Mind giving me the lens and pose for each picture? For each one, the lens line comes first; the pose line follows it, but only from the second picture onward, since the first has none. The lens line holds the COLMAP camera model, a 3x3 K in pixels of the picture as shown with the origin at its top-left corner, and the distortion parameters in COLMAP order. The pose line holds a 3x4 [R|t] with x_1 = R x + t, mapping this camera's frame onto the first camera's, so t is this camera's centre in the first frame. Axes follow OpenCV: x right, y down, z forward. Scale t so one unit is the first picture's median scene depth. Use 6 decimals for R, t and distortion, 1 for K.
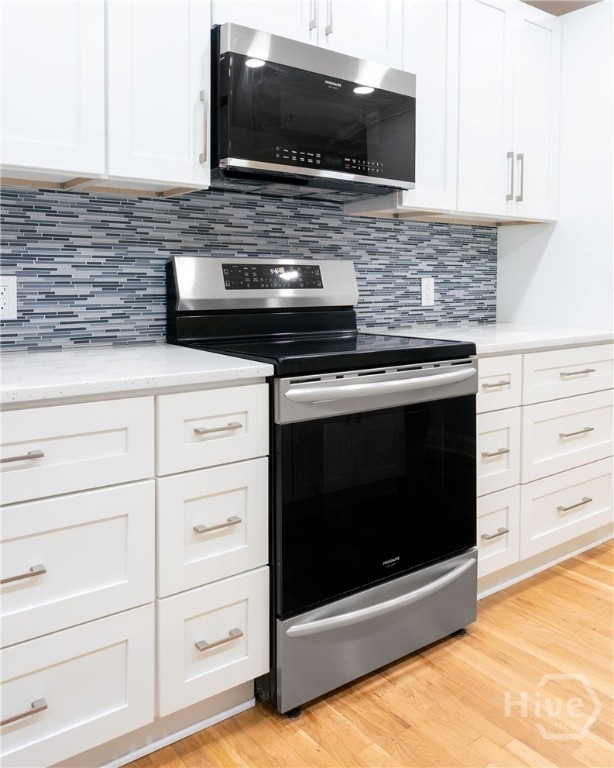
lens RADIAL K [[646.4, 0, 307.7], [0, 646.4, 303.1], [0, 0, 1]] dist [-0.004436, 0.009405]
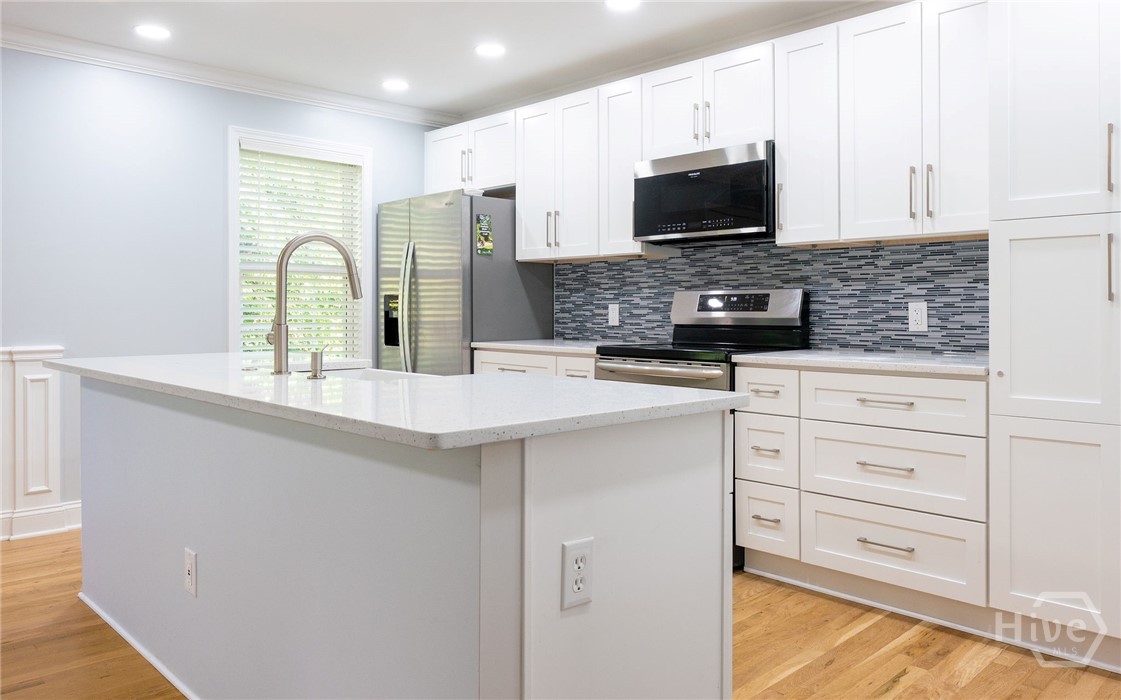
lens RADIAL K [[803.3, 0, 581.7], [0, 803.3, 308.3], [0, 0, 1]] dist [-0.002413, -0.000658]
pose [[0.137386, -0.004555, -0.990507, 1.486848], [-0.036594, 0.999283, -0.009671, -0.000008], [0.989841, 0.037575, 0.137121, 0.398463]]
